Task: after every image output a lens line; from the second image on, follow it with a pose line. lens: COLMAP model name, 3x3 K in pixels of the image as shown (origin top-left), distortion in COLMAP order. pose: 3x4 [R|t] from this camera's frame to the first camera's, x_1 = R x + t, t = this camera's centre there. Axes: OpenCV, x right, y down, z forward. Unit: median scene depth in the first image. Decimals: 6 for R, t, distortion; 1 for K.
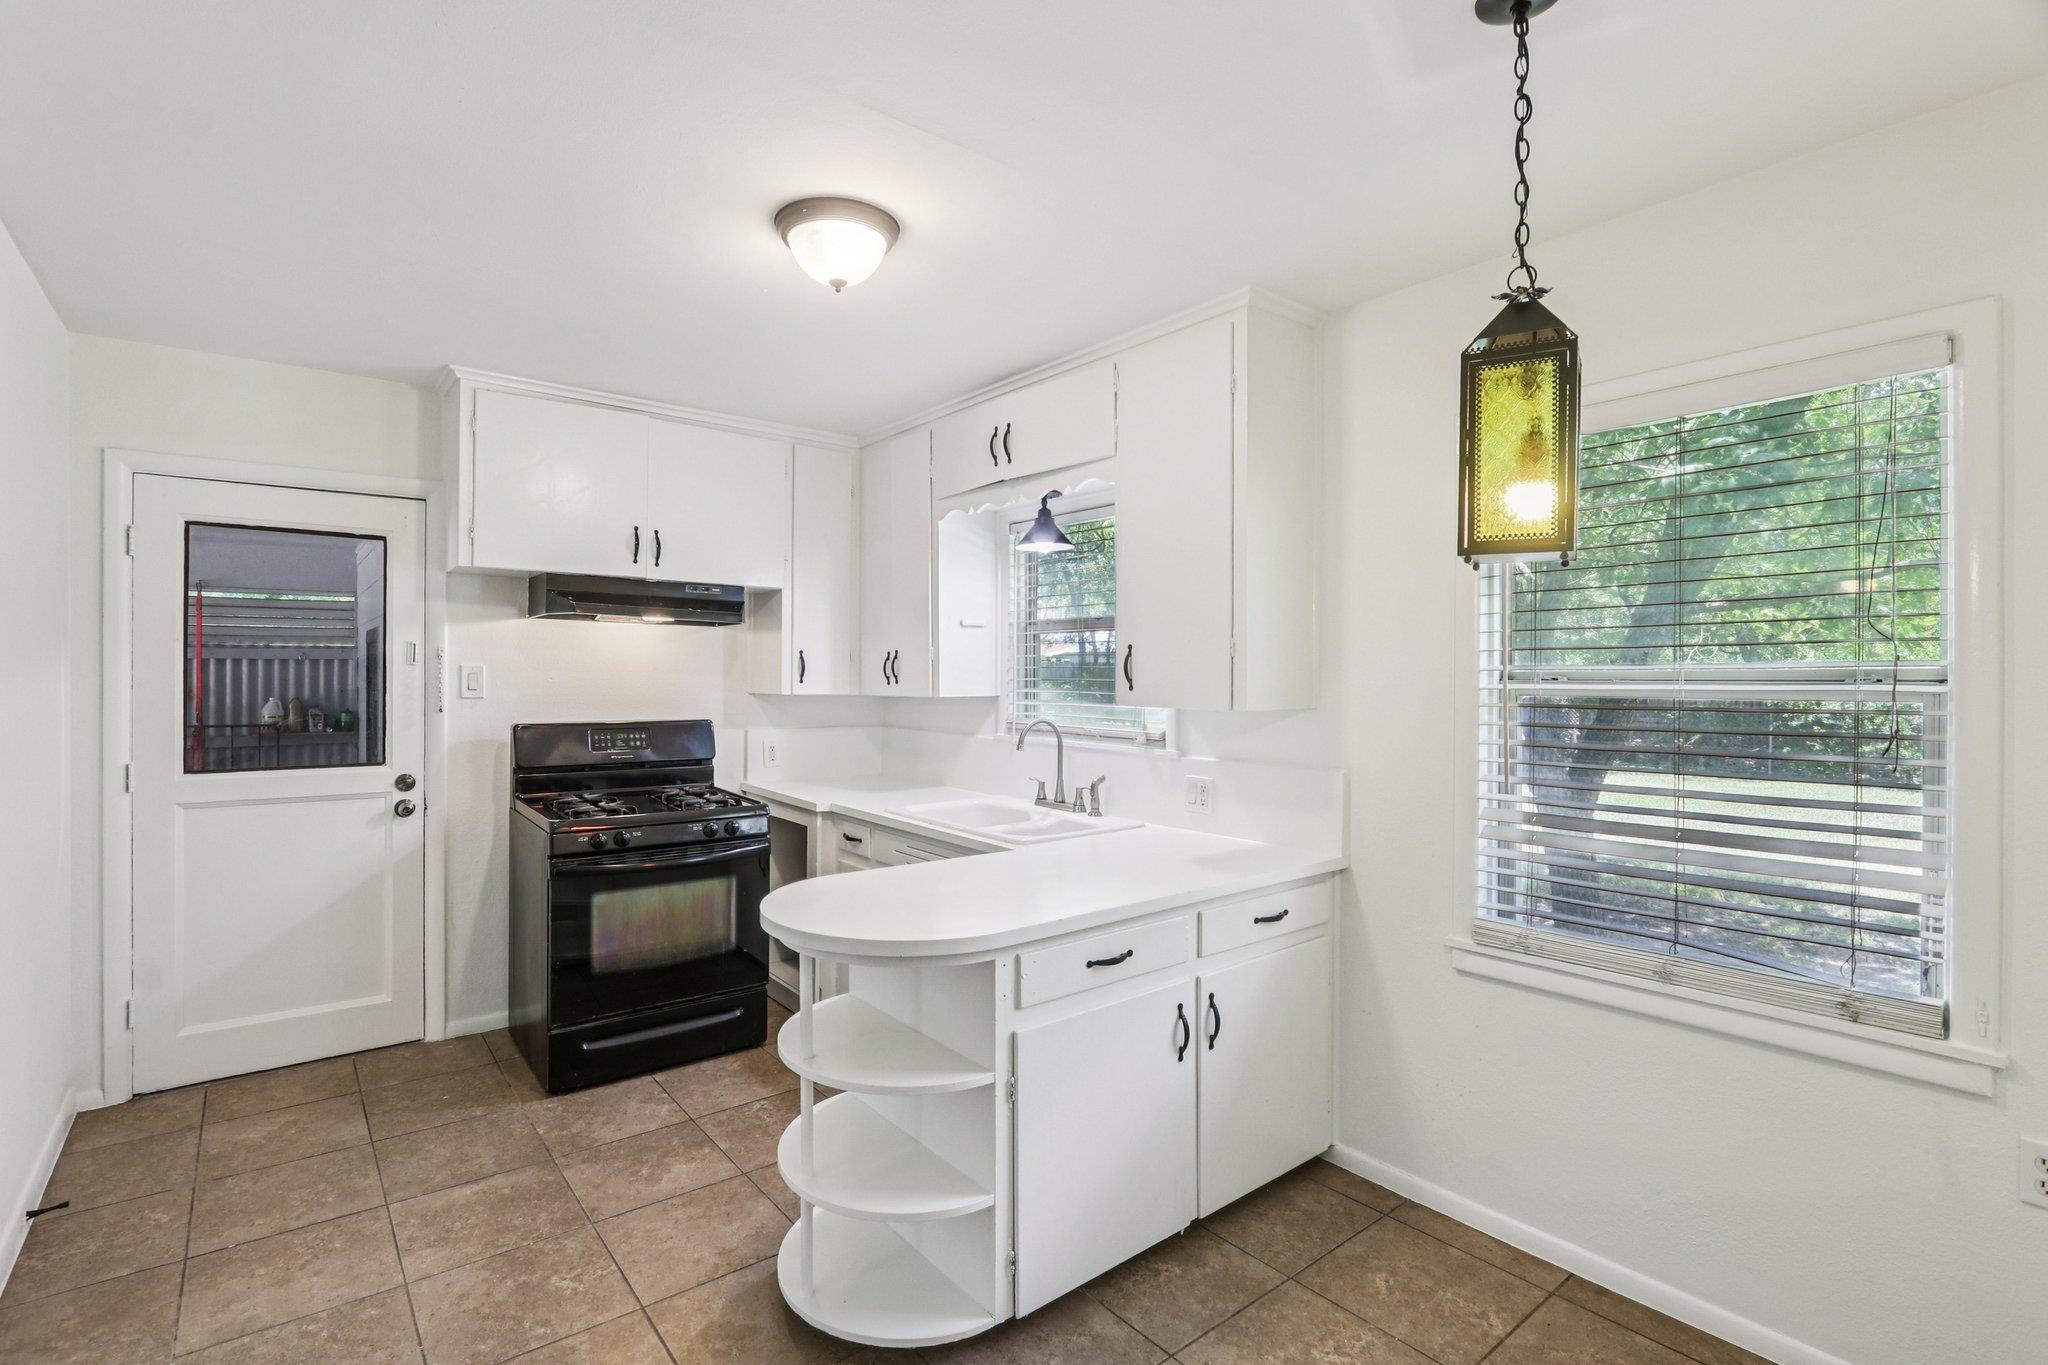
lens RADIAL K [[949.9, 0, 1024.0], [0, 949.9, 682.5], [0, 0, 1]] dist [-0.002127, -0.000296]
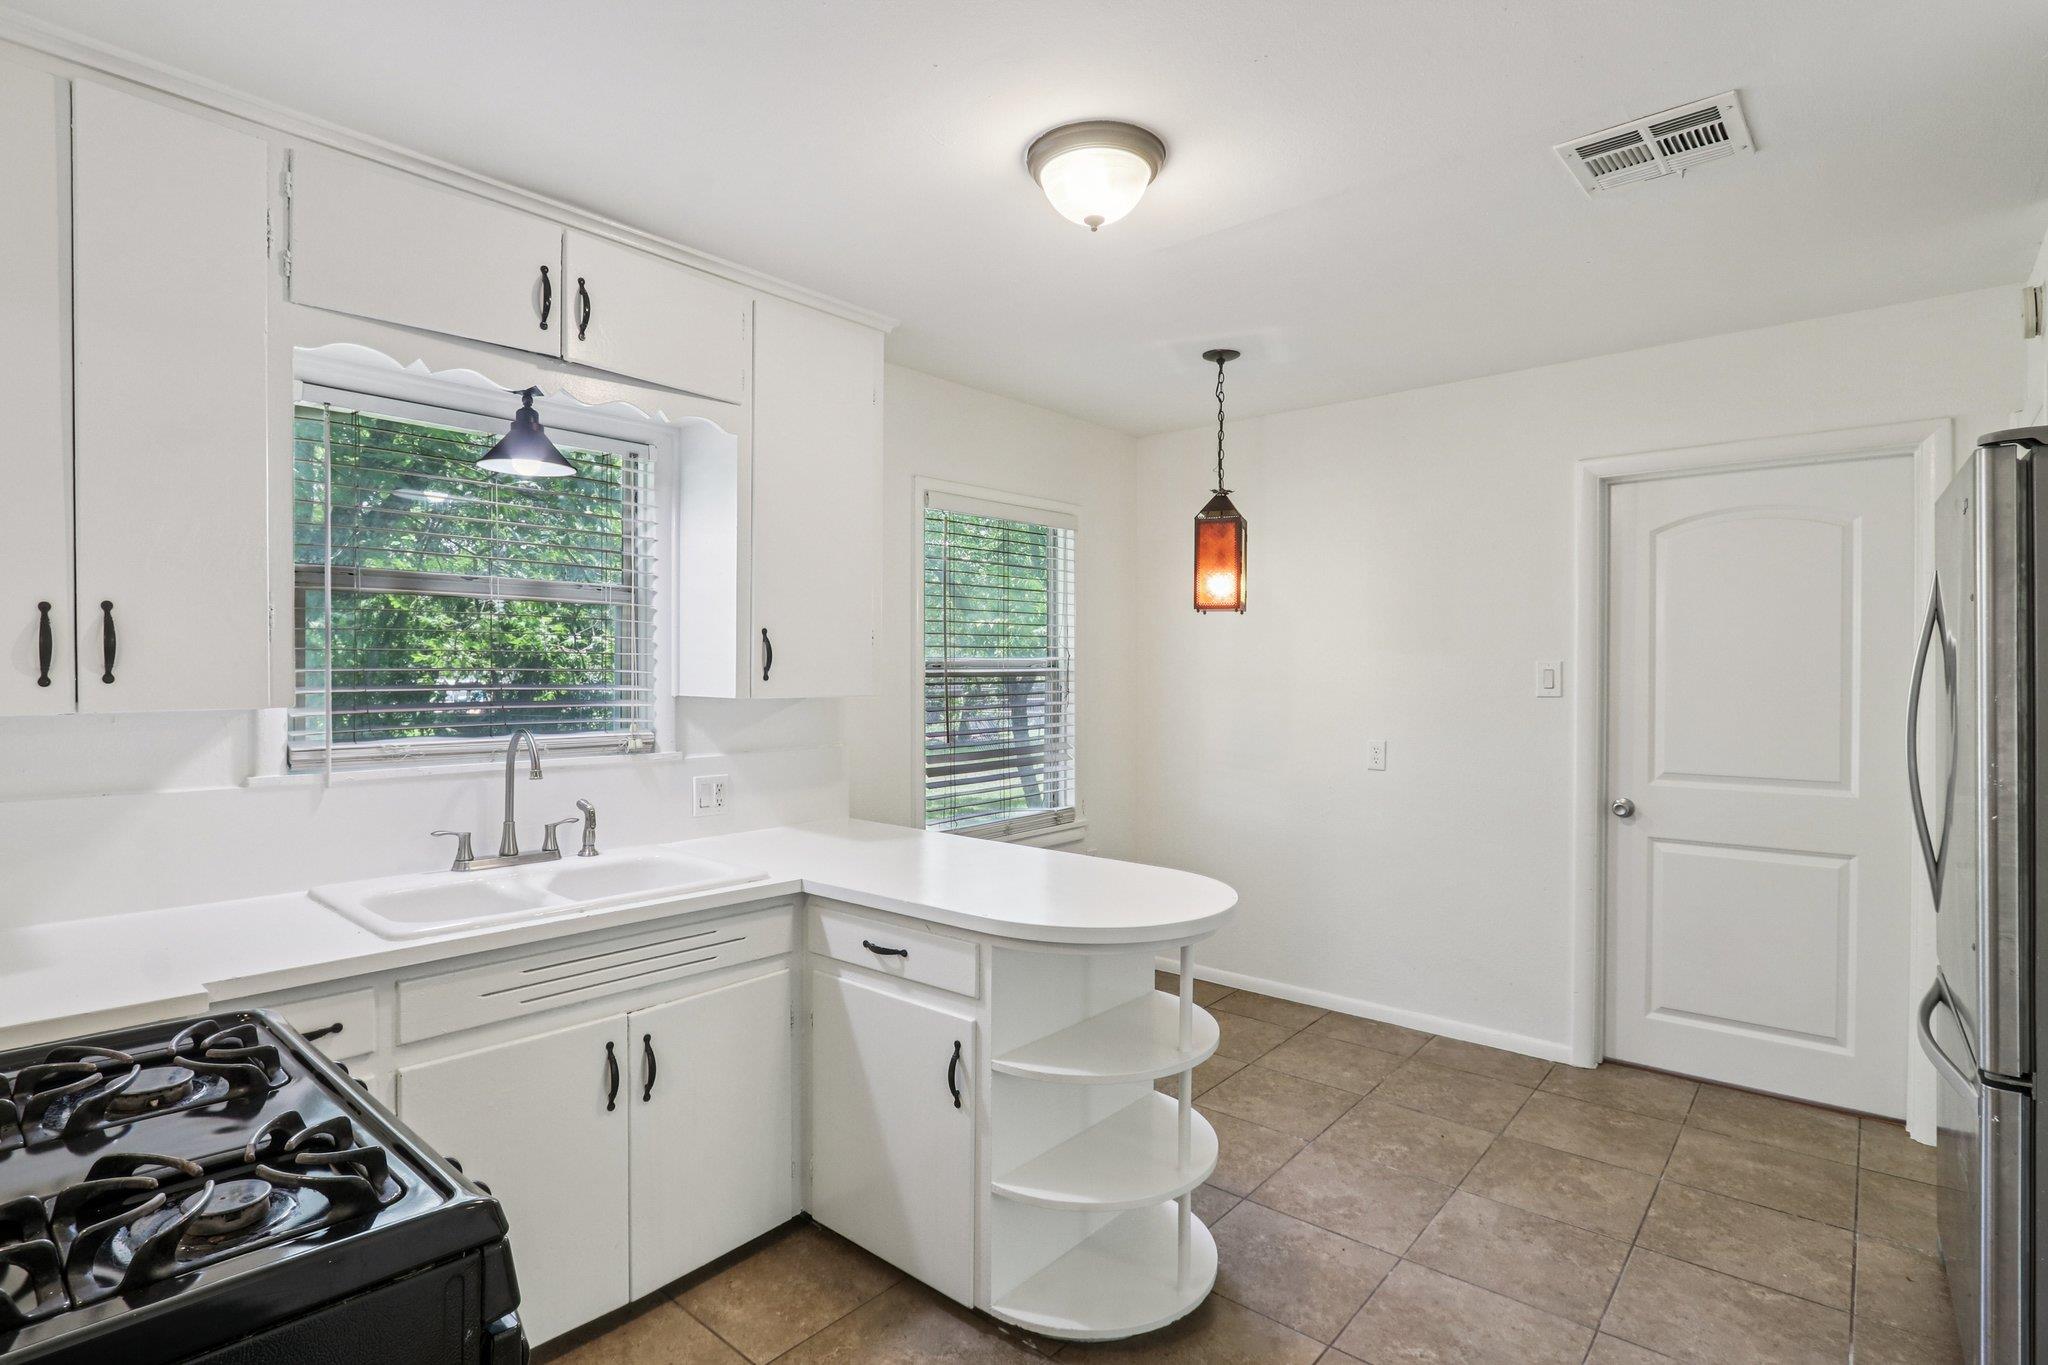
lens RADIAL K [[1024.7, 0, 1024.0], [0, 1024.7, 682.5], [0, 0, 1]] dist [0.001059, 0.000079]
pose [[-0.168307, -0.027315, 0.985356, -0.765770], [-0.001377, 0.999622, 0.027476, -0.014538], [-0.985734, 0.003268, -0.168281, 0.815626]]
